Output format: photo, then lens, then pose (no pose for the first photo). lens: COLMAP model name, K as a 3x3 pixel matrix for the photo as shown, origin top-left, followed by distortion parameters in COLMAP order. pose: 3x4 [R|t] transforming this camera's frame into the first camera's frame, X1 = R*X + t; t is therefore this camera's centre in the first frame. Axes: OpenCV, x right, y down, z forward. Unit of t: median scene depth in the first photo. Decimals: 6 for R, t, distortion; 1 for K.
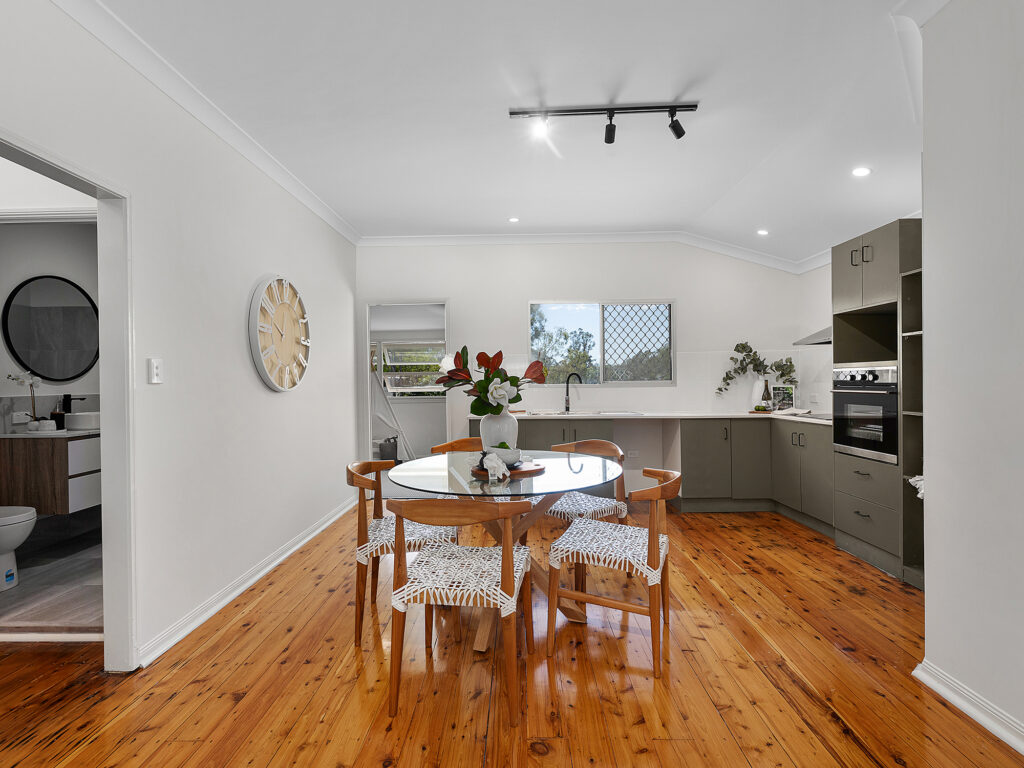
lens RADIAL K [[466.8, 0, 503.3], [0, 466.8, 381.2], [0, 0, 1]] dist [-0.002946, -0.001316]
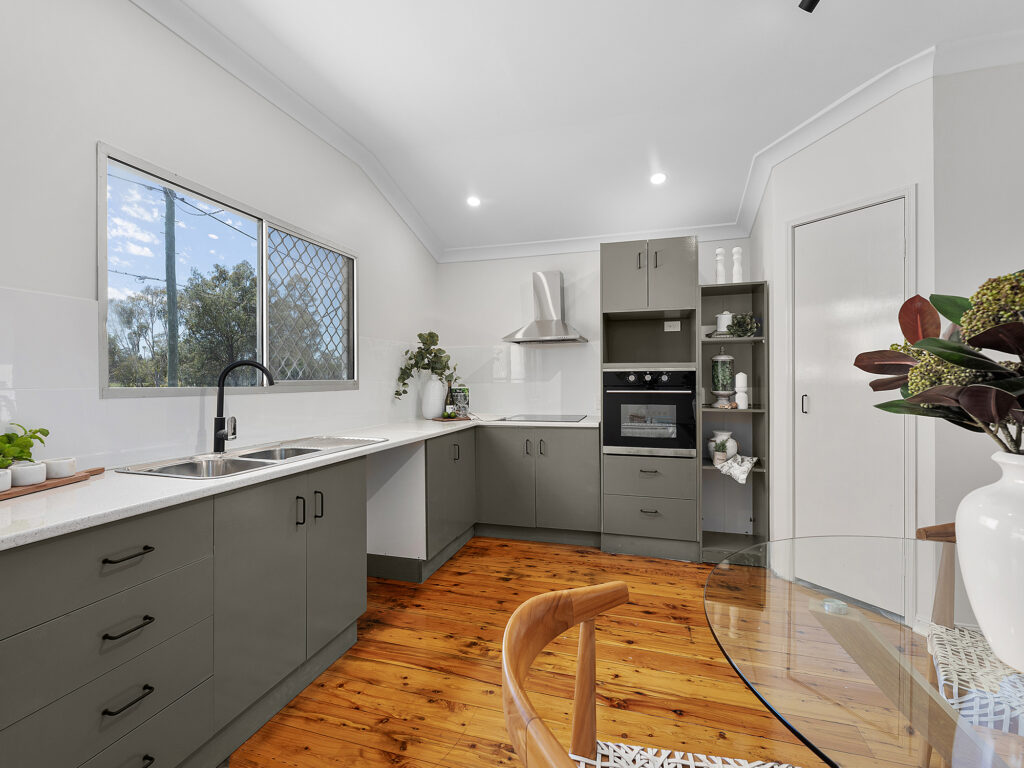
lens RADIAL K [[466.8, 0, 508.4], [0, 466.8, 378.7], [0, 0, 1]] dist [-0.002946, -0.001316]
pose [[0.283532, 0.007314, 0.958935, -0.253355], [-0.000485, 0.999972, -0.007483, 0.001370], [-0.958963, 0.001656, 0.283527, 0.844263]]
